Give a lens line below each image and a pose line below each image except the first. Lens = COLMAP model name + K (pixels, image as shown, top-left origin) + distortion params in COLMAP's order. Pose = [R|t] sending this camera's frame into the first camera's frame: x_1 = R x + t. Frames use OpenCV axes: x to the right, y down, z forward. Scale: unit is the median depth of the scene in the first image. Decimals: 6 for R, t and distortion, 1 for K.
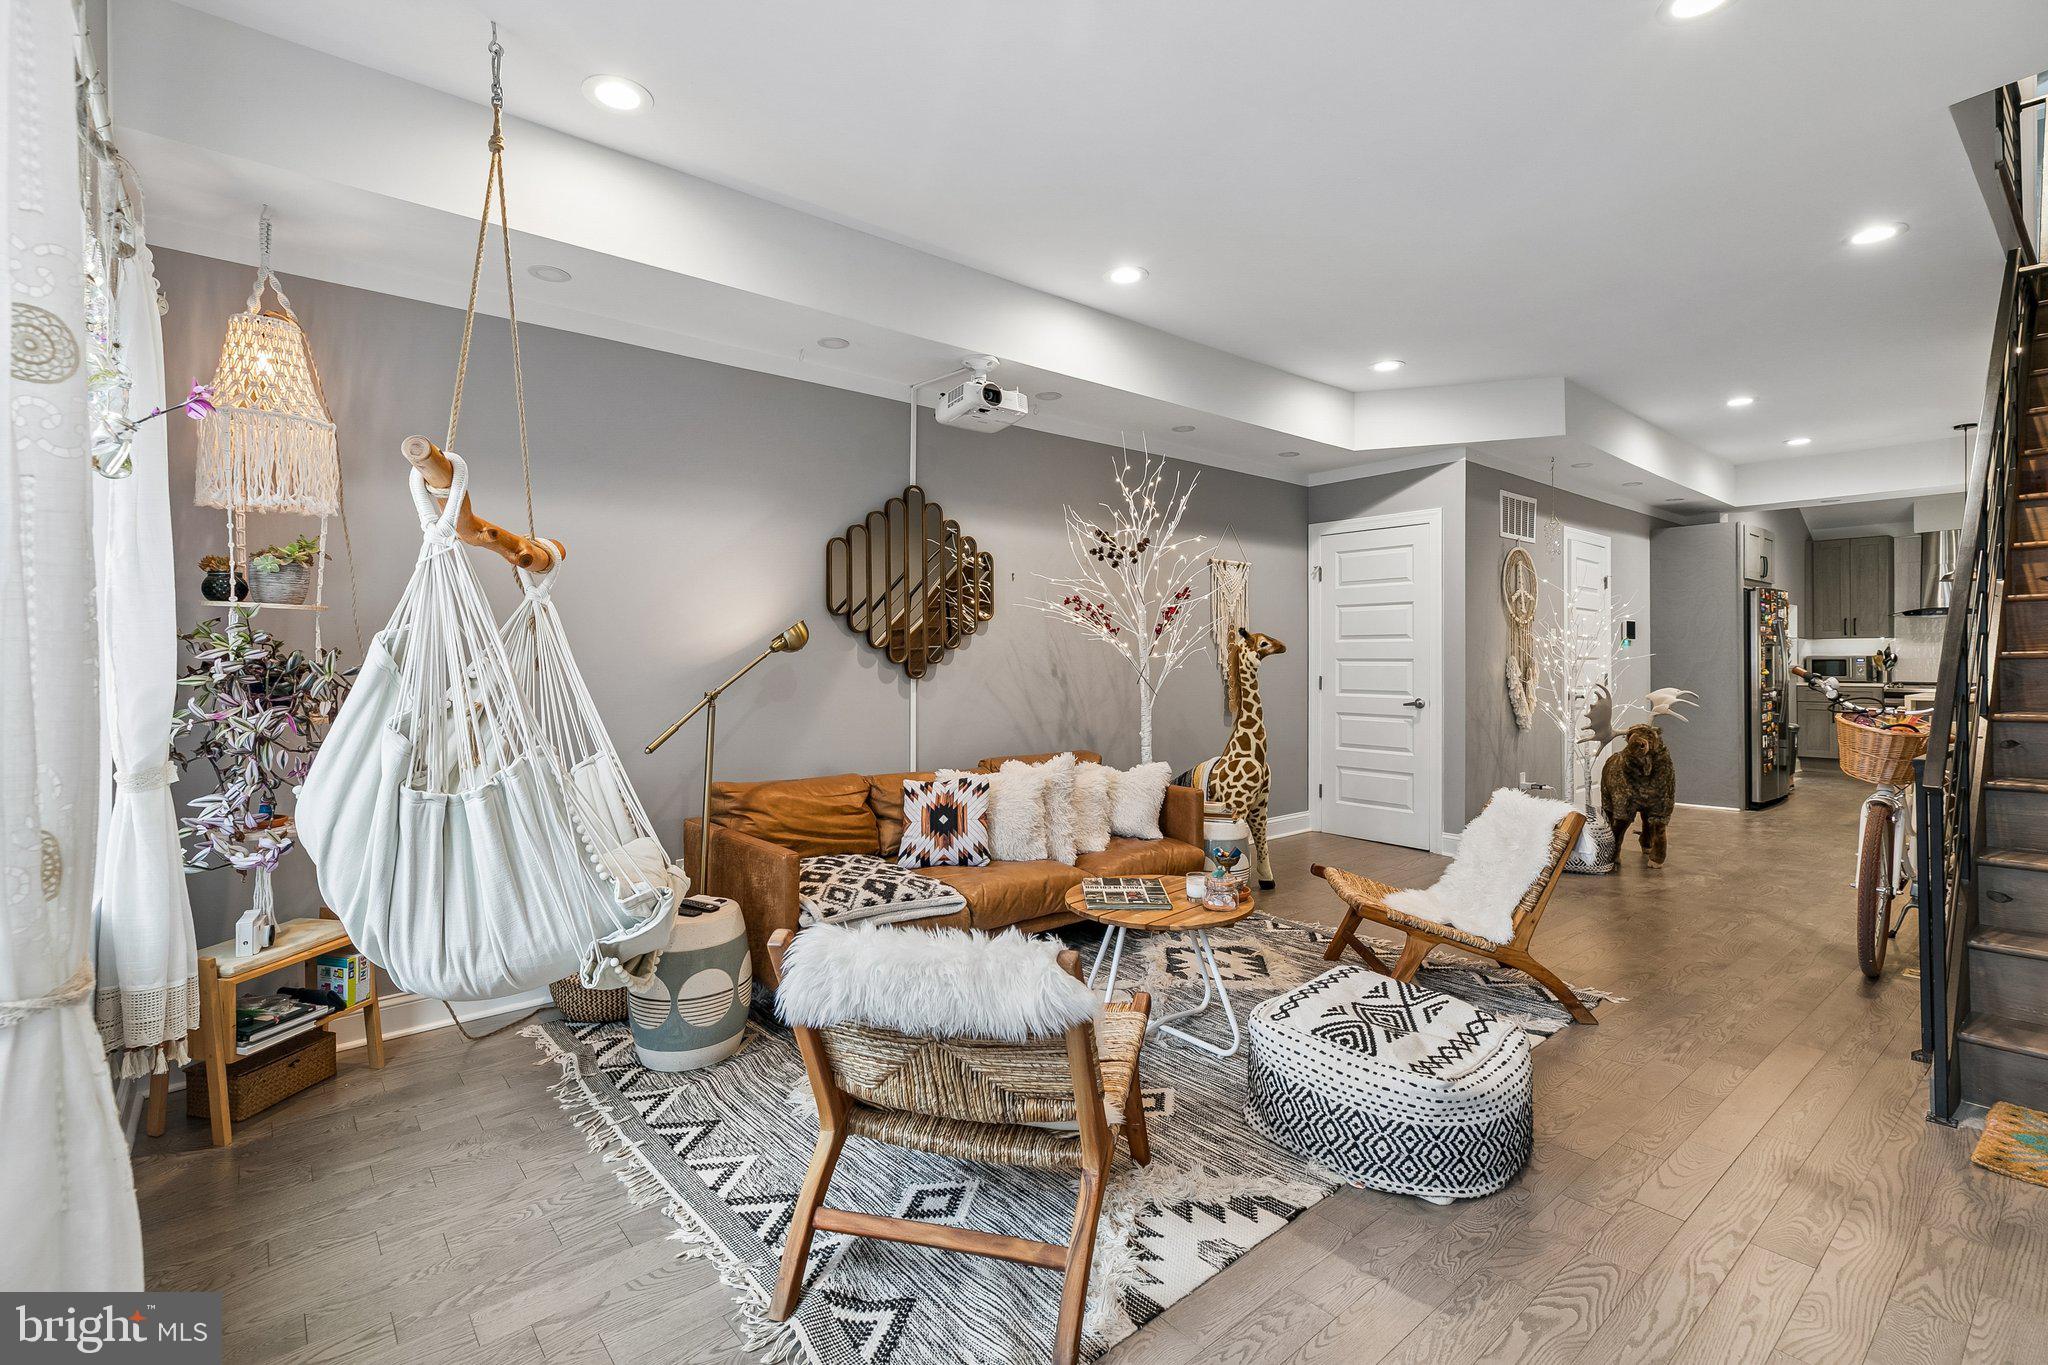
lens RADIAL K [[931.1, 0, 1008.3], [0, 931.1, 653.8], [0, 0, 1]] dist [0.004292, -0.001910]
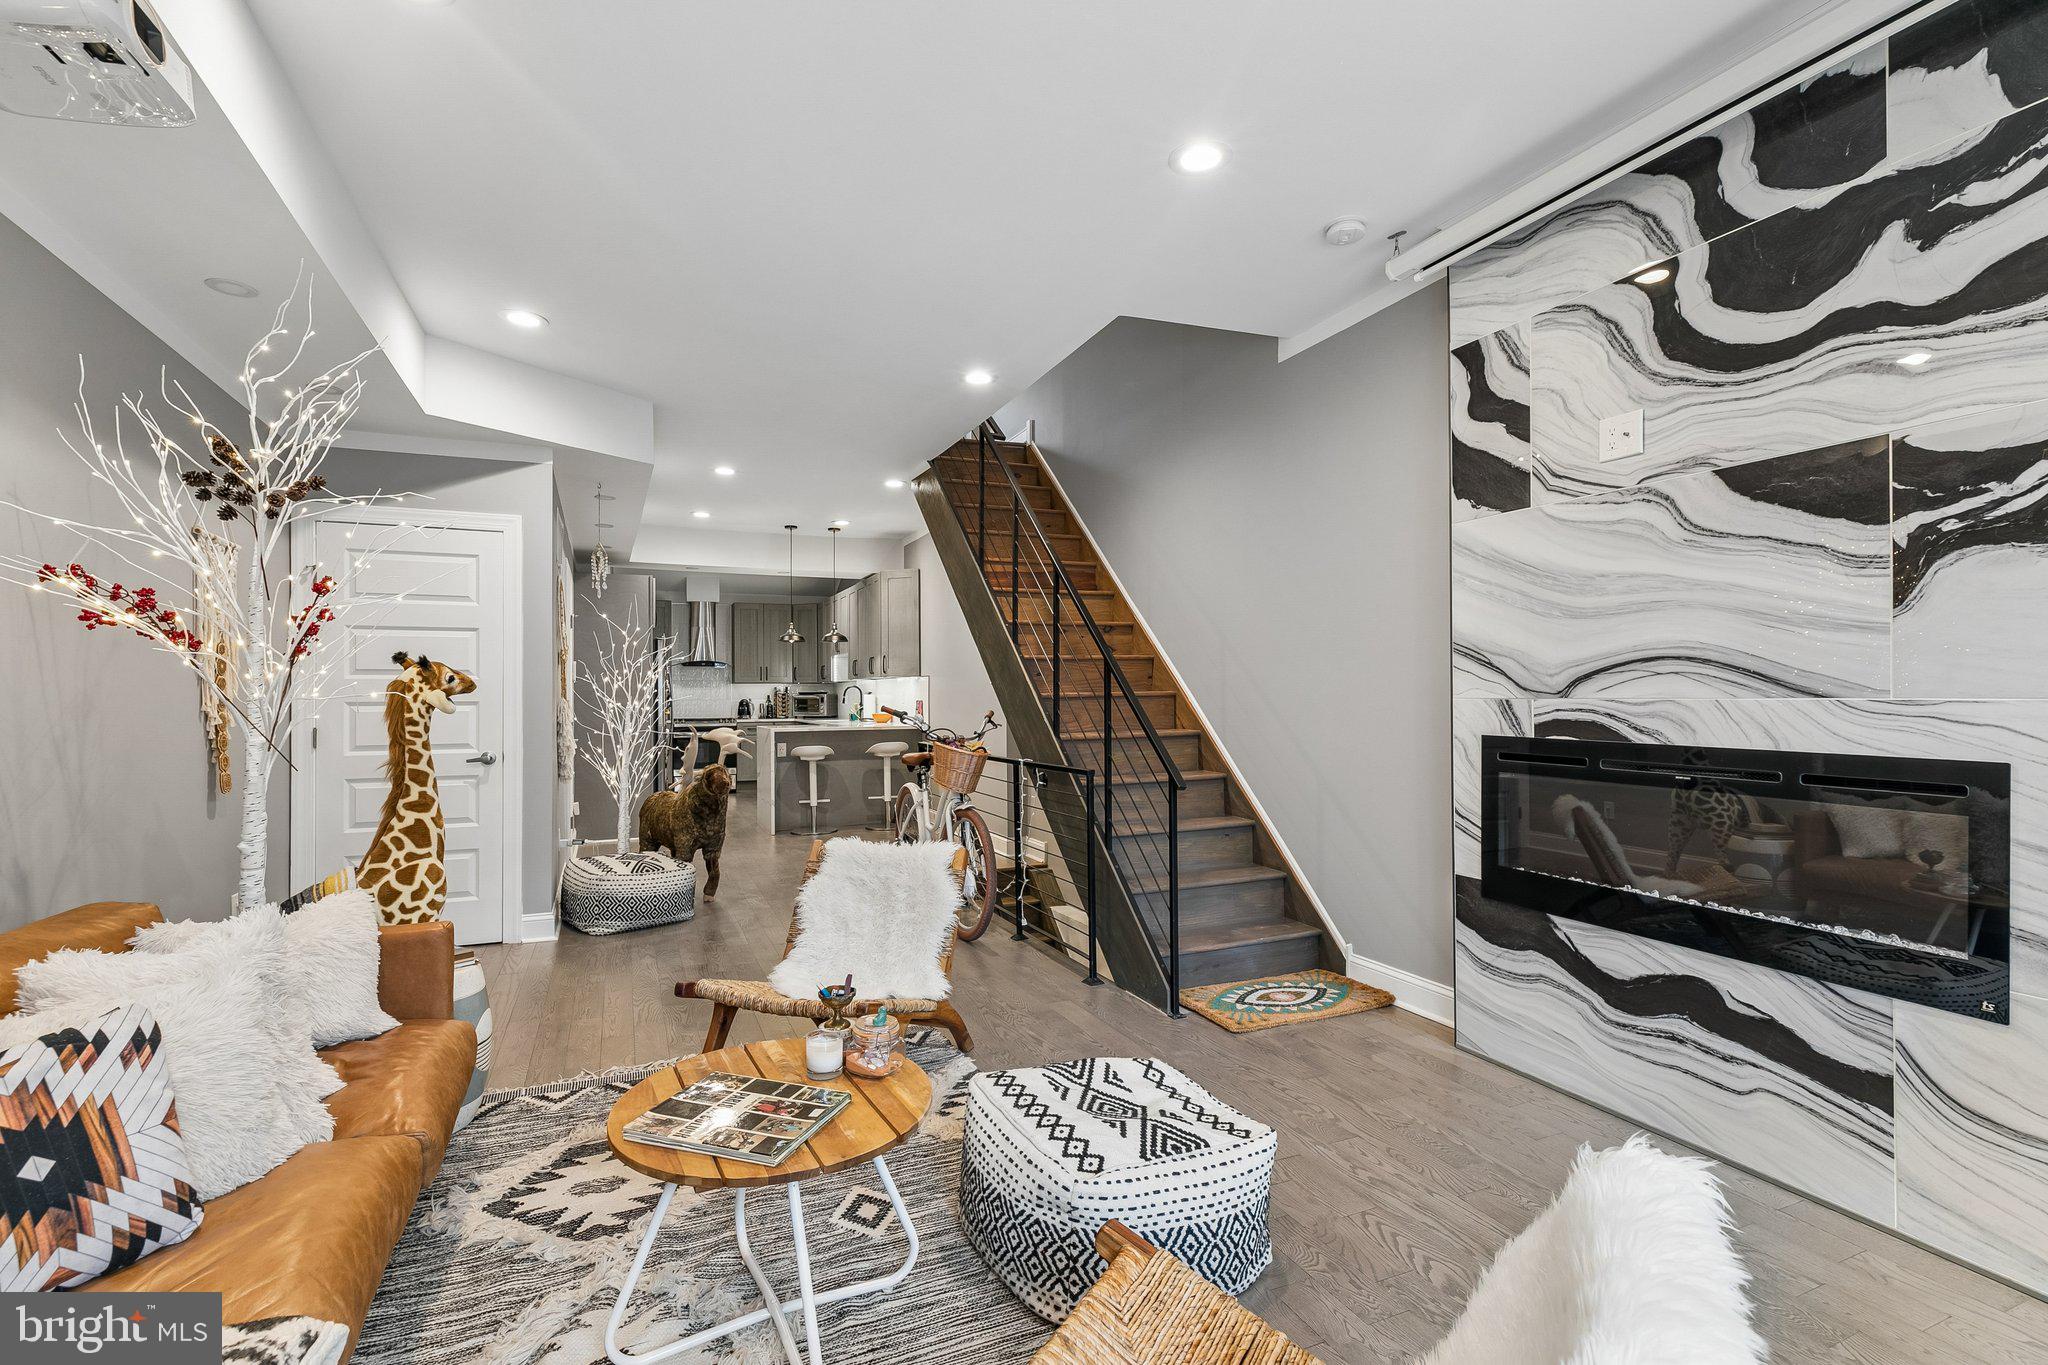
lens RADIAL K [[931.1, 0, 1024.3], [0, 931.1, 695.7], [0, 0, 1]] dist [0.004292, -0.001910]
pose [[0.272915, 0.001340, 0.962037, -0.186321], [0.000217, 0.999999, -0.001455, 0.001726], [-0.962038, 0.000605, 0.272914, 0.339440]]
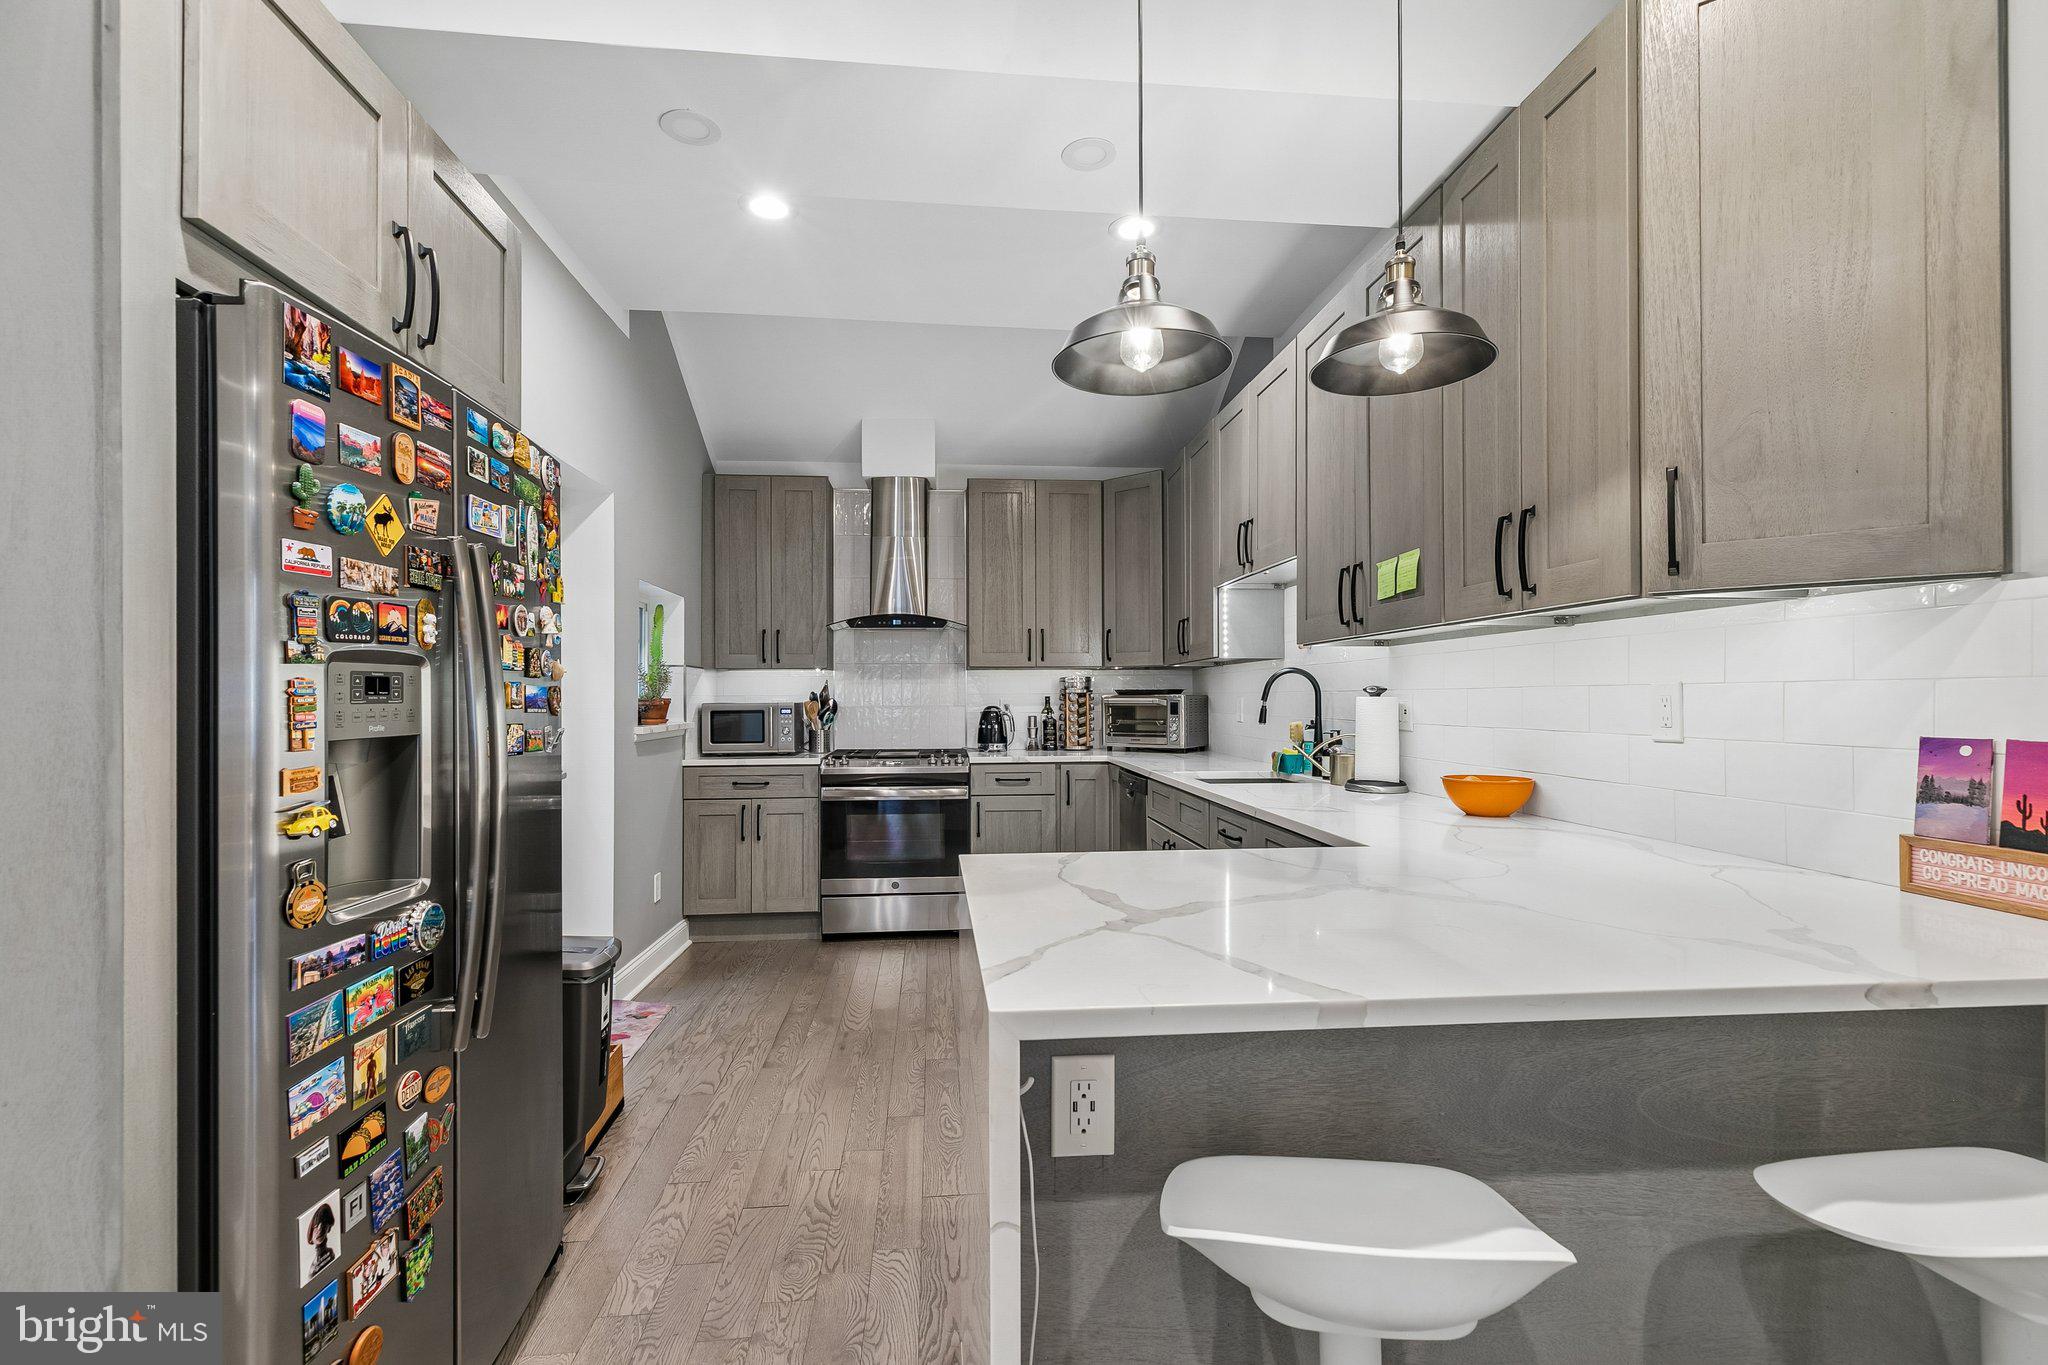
lens RADIAL K [[931.1, 0, 1033.7], [0, 931.1, 695.2], [0, 0, 1]] dist [0.004292, -0.001910]
pose [[0.547757, 0.001456, 0.836636, 0.903485], [-0.000749, 0.999999, -0.001250, -0.002529], [-0.836637, 0.000058, 0.547757, 0.977875]]
